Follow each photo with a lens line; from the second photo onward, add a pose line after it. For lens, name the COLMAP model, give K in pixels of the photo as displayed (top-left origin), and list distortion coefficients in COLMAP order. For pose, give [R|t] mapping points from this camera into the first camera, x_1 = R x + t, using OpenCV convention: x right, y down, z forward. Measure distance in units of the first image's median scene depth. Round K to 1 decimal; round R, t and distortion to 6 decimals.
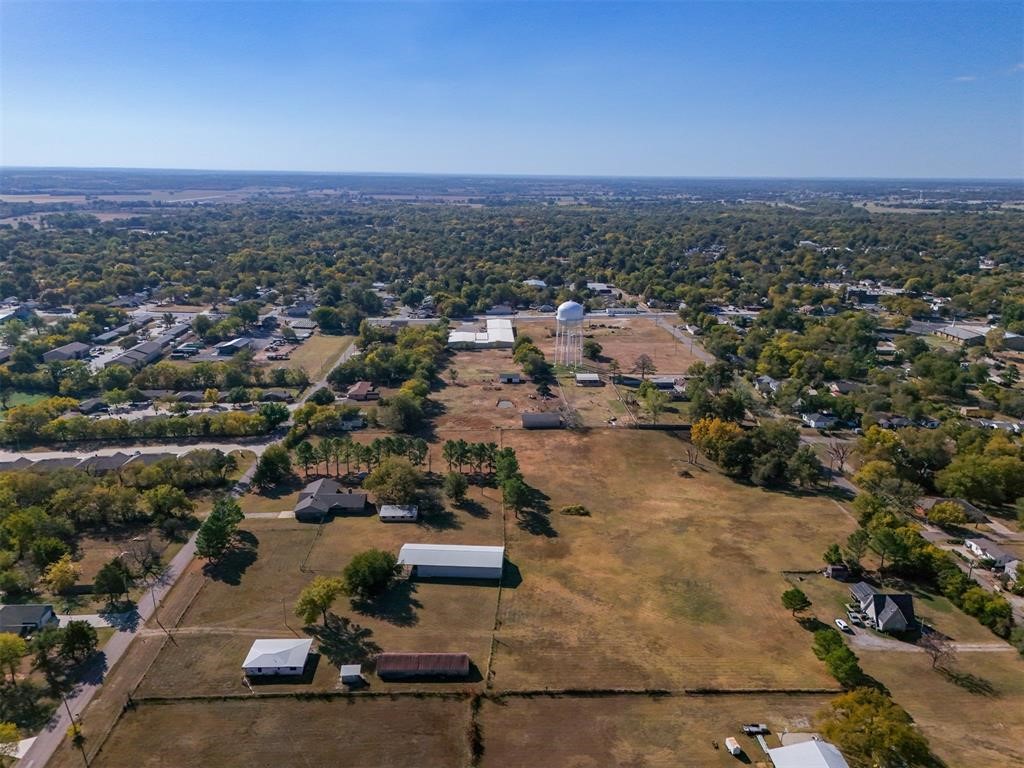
lens RADIAL K [[785.4, 0, 512.0], [0, 785.4, 384.0], [0, 0, 1]] dist [0.117981, -0.006160]
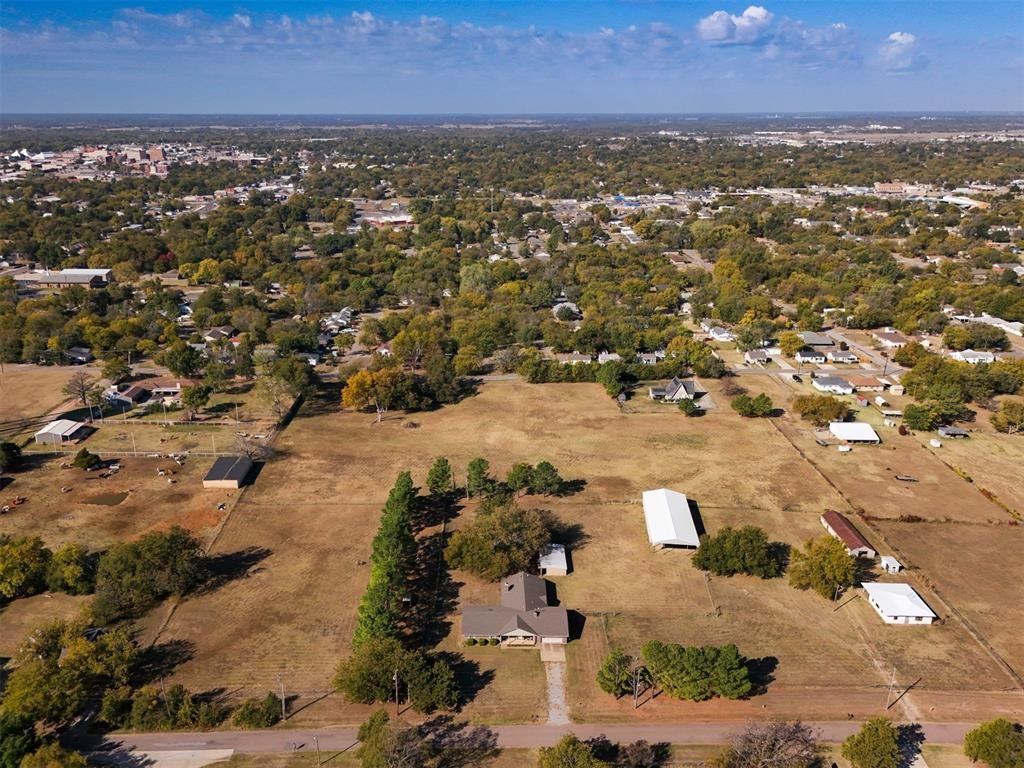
lens RADIAL K [[785.4, 0, 512.0], [0, 785.4, 384.0], [0, 0, 1]] dist [0.117981, -0.006160]
pose [[0.034750, -0.334148, 0.941880, -0.829866], [0.260320, 0.912942, 0.314277, -0.254080], [-0.964897, 0.234269, 0.118710, 0.902084]]
